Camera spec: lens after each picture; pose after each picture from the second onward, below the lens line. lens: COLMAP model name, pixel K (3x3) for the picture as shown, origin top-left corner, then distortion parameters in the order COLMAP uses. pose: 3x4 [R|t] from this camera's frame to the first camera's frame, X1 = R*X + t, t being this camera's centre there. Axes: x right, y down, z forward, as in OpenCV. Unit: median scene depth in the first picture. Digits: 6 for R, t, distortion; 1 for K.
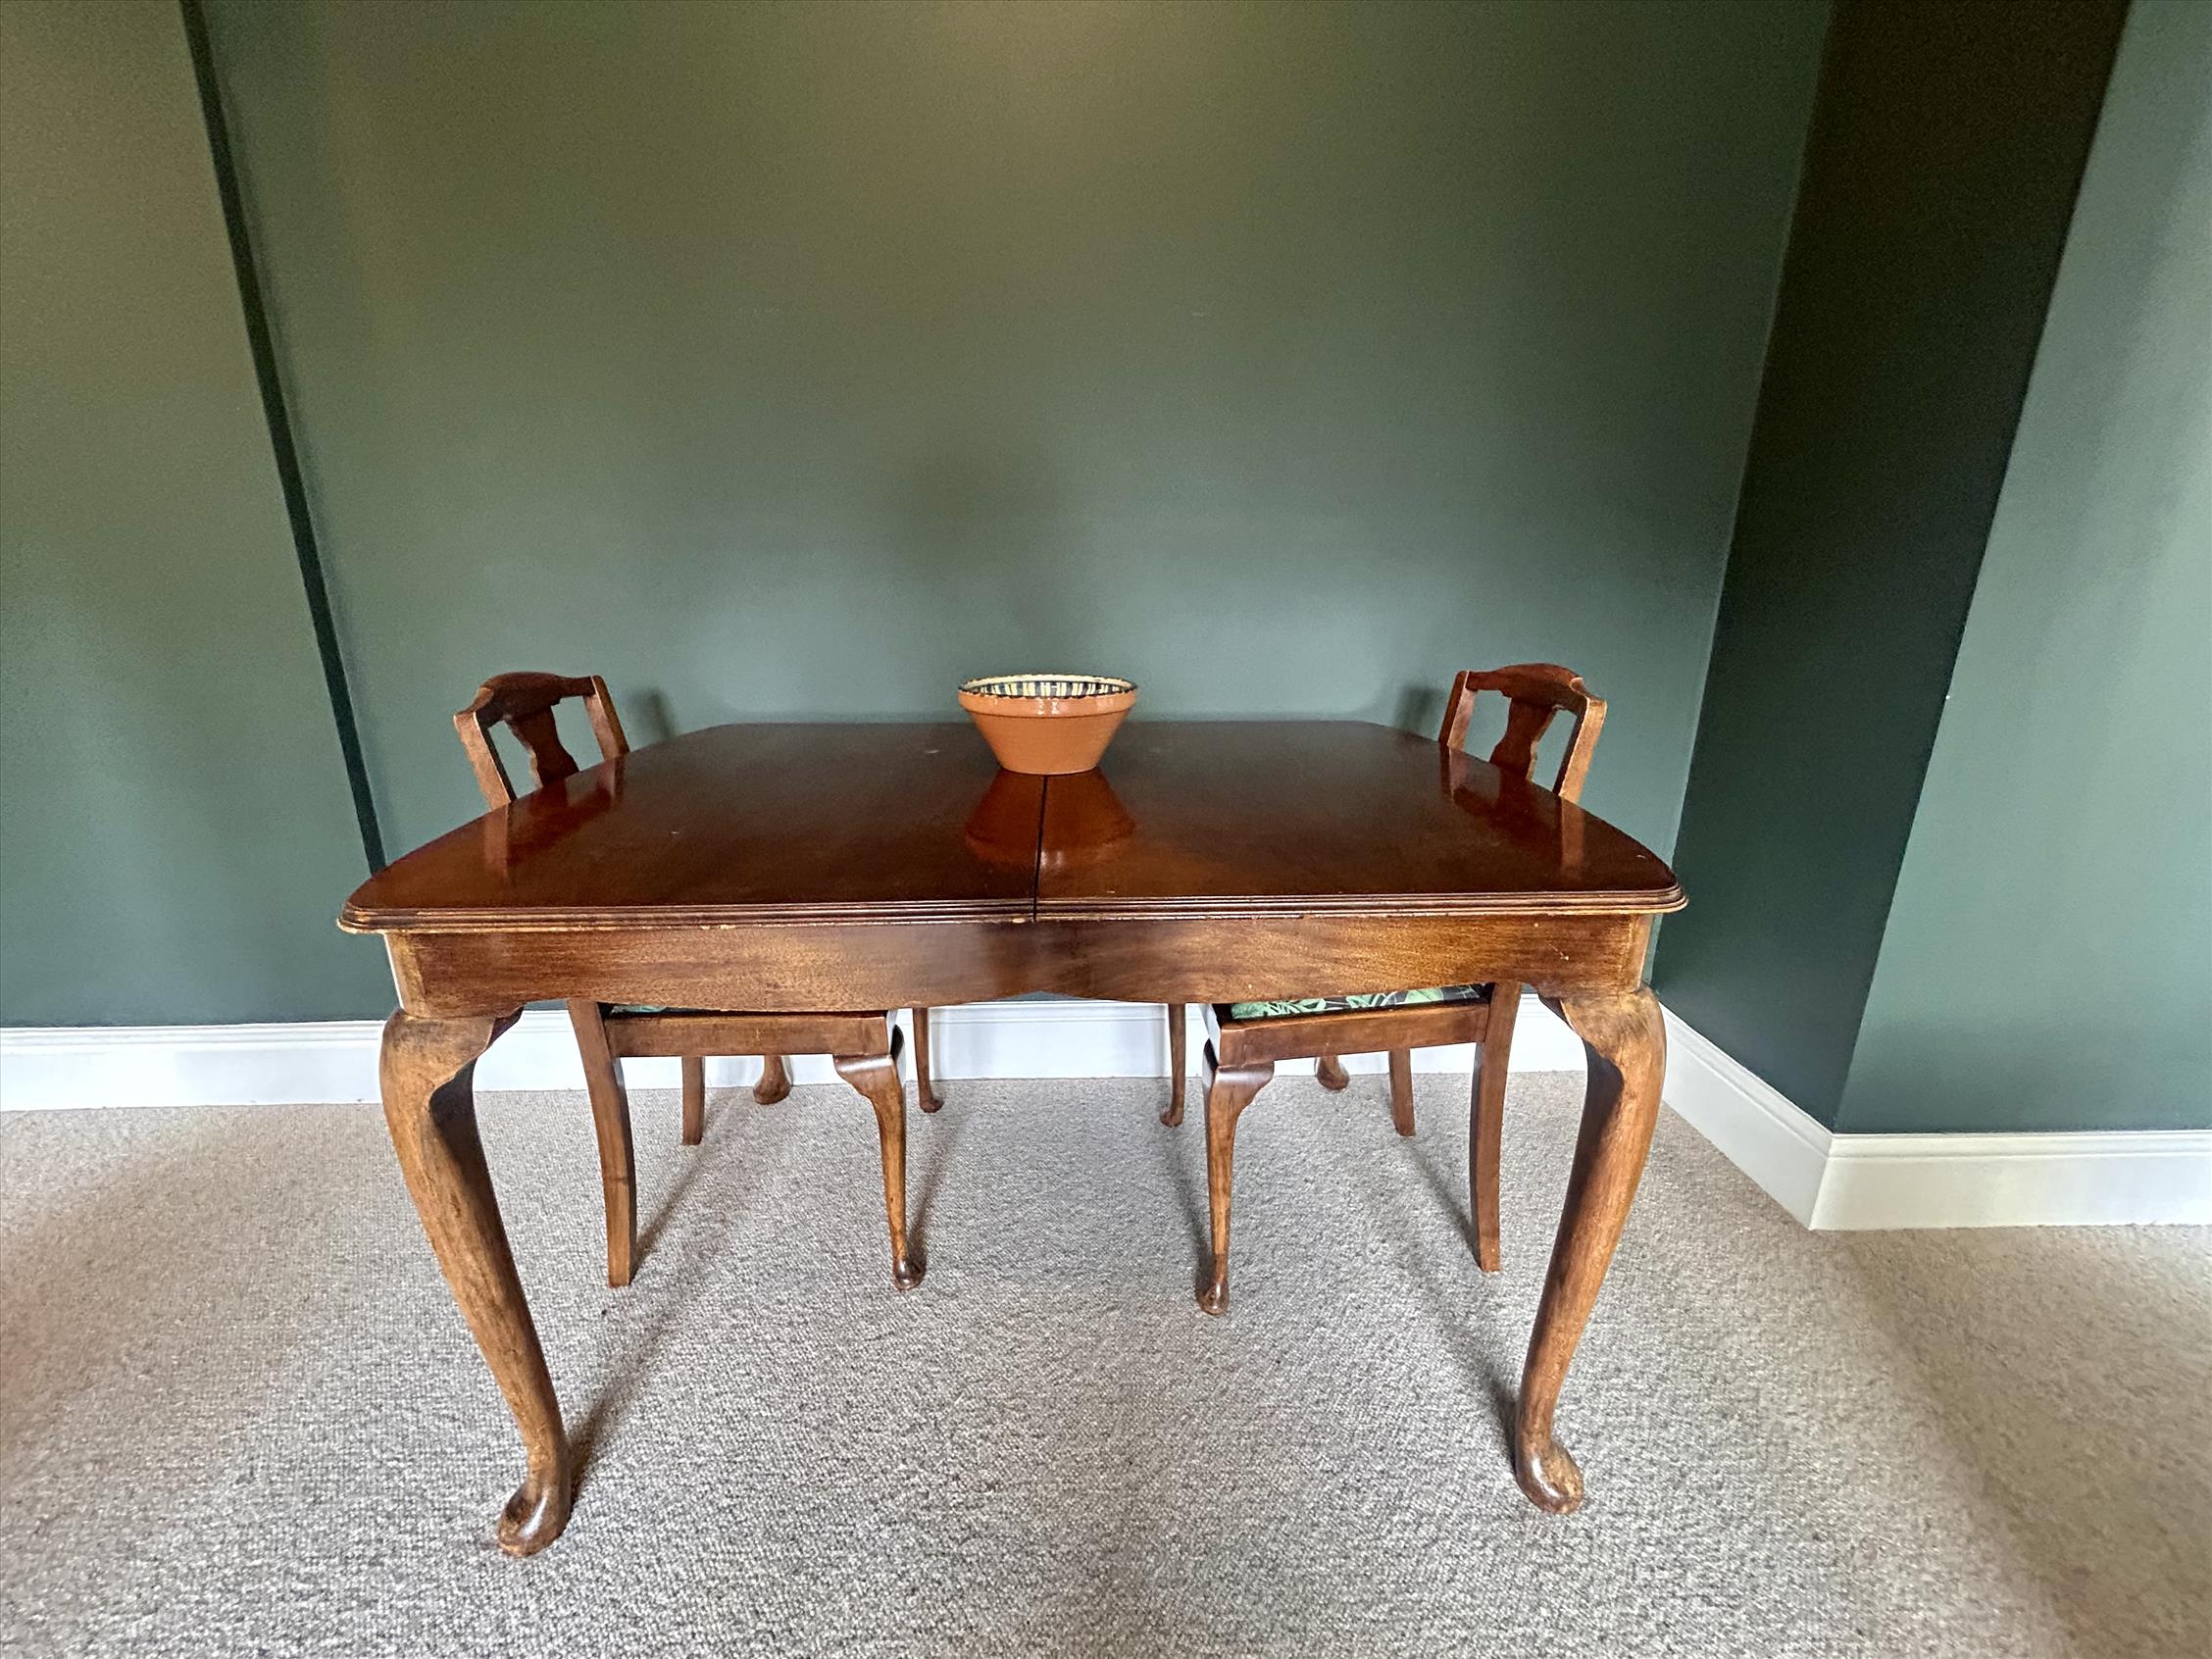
lens RADIAL K [[892.9, 0, 1092.1], [0, 892.9, 827.2], [0, 0, 1]] dist [-0.001208, -0.002371]
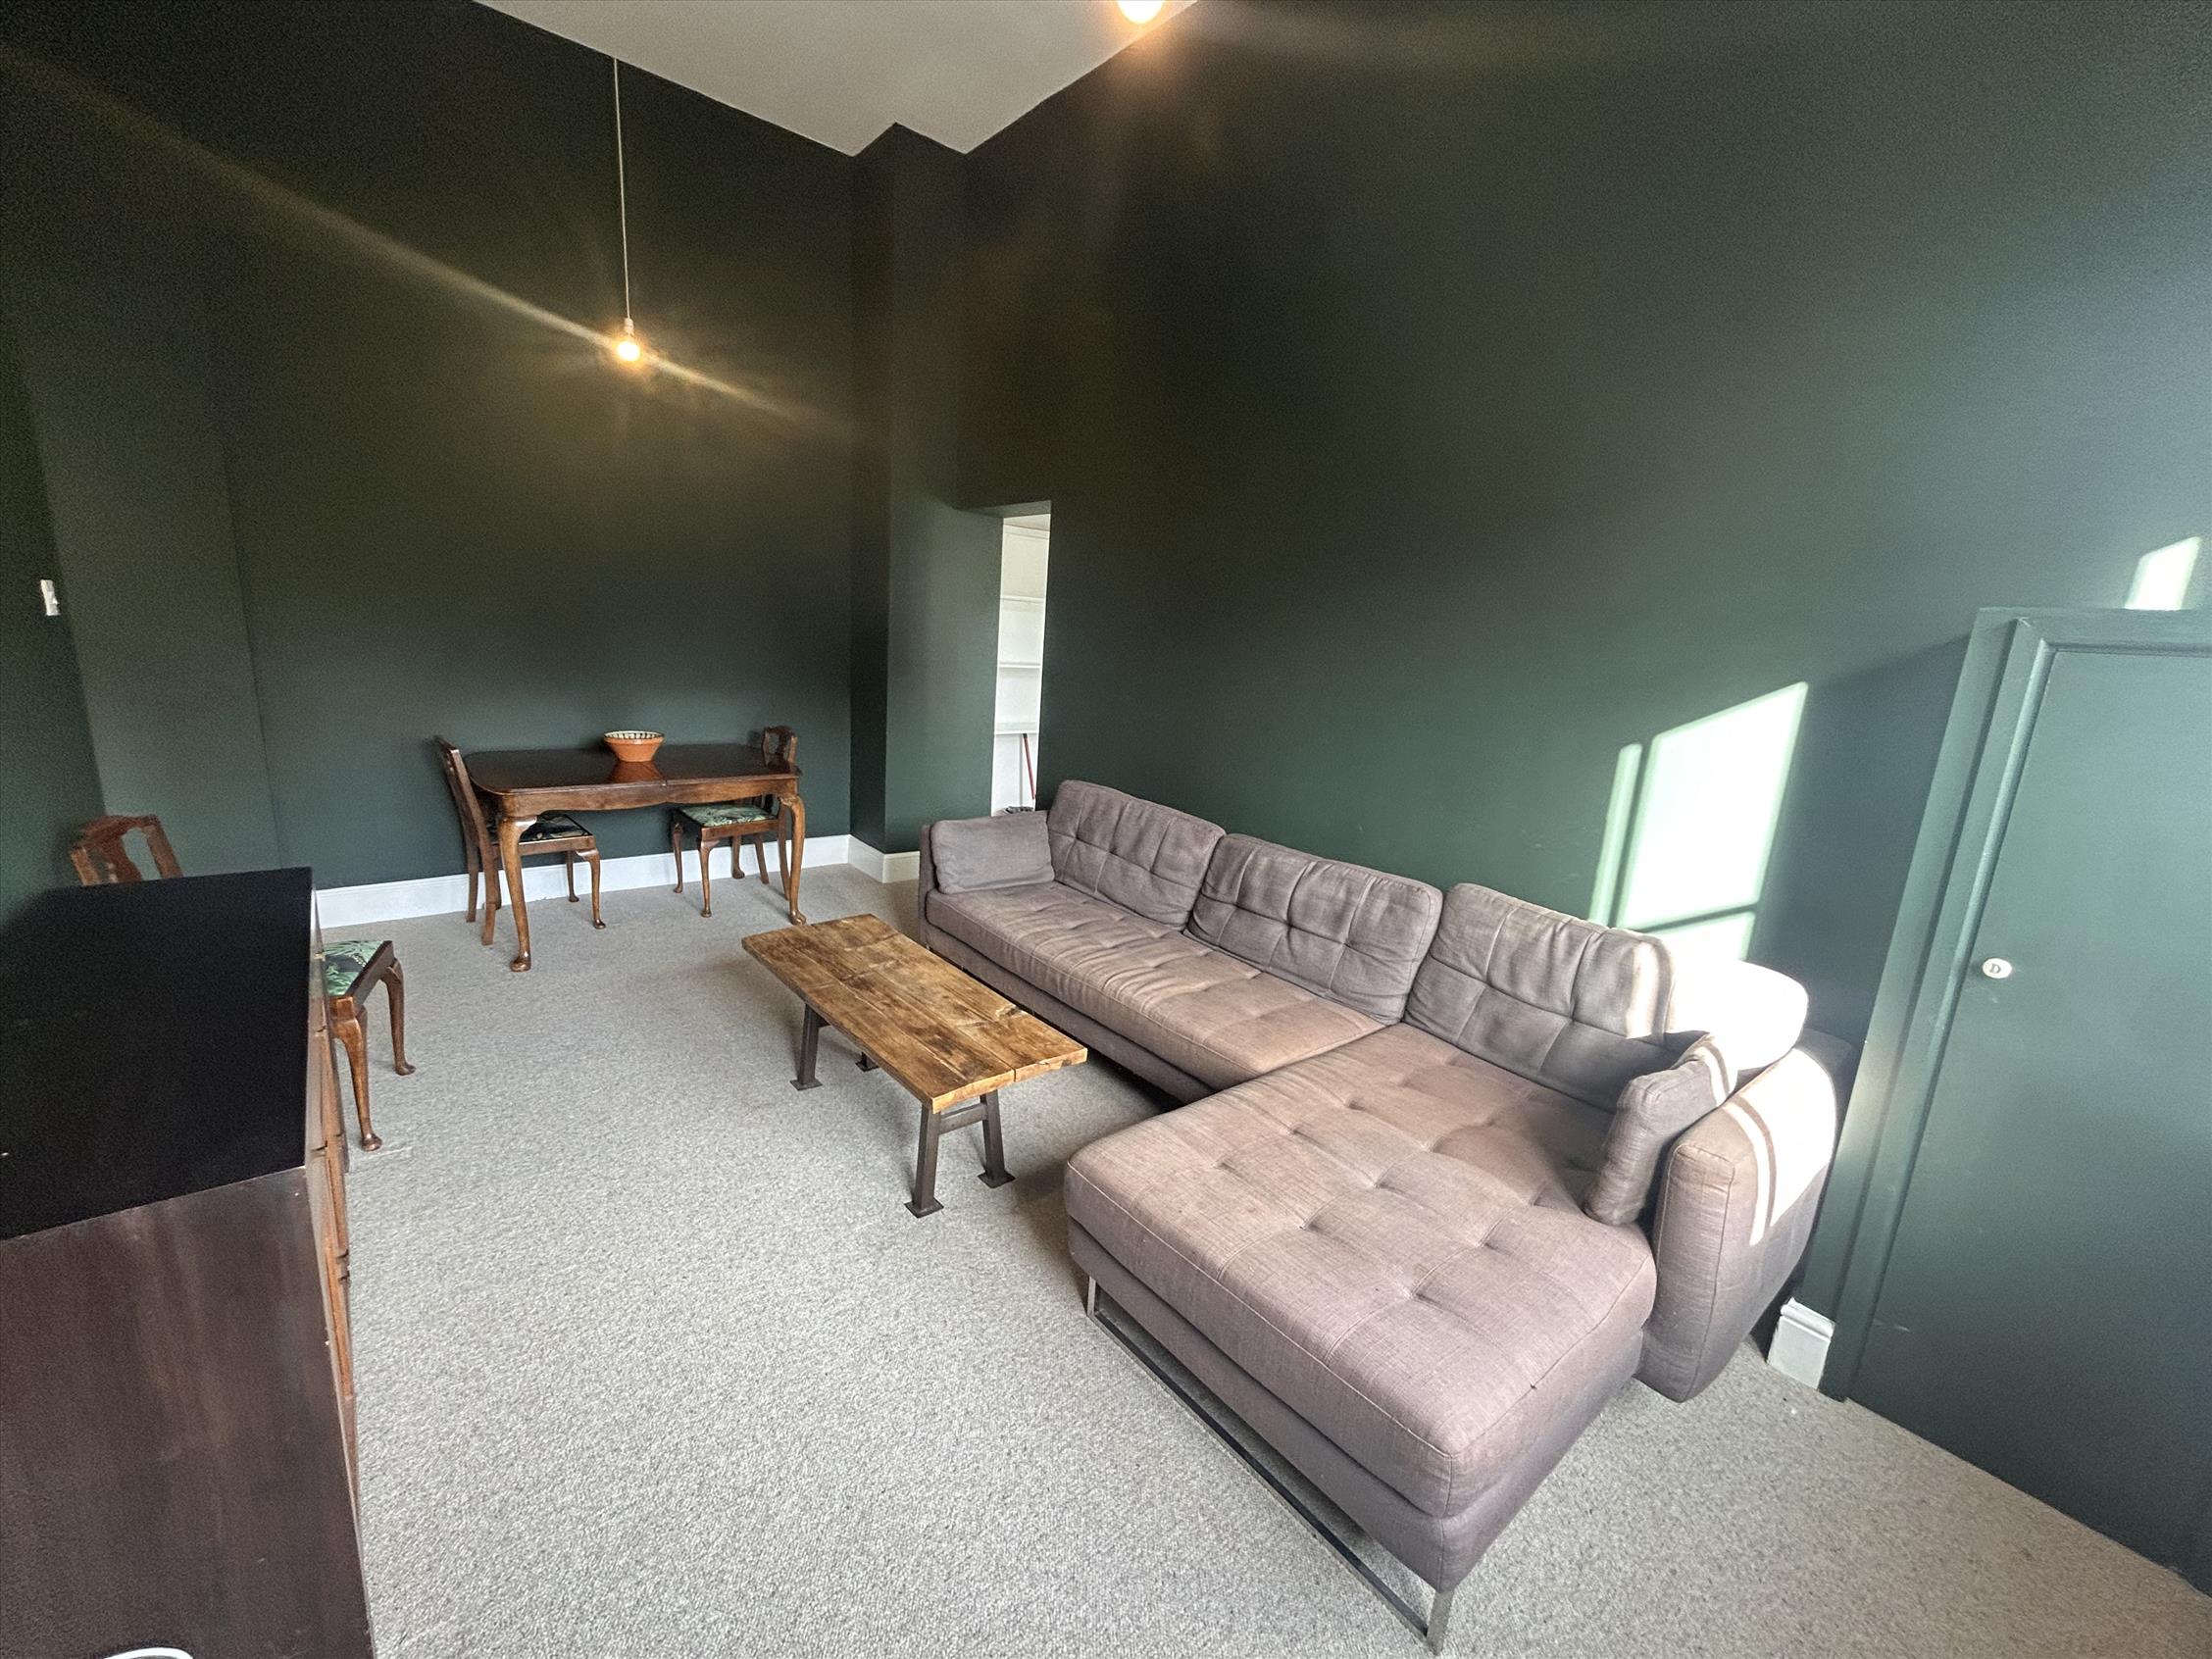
lens RADIAL K [[892.9, 0, 1092.5], [0, 892.9, 829.0], [0, 0, 1]] dist [-0.001208, -0.002371]
pose [[0.810029, -0.086698, 0.579945, -0.549926], [0.101000, 0.994857, 0.007655, 0.297284], [-0.577626, 0.052374, 0.814620, -2.371961]]
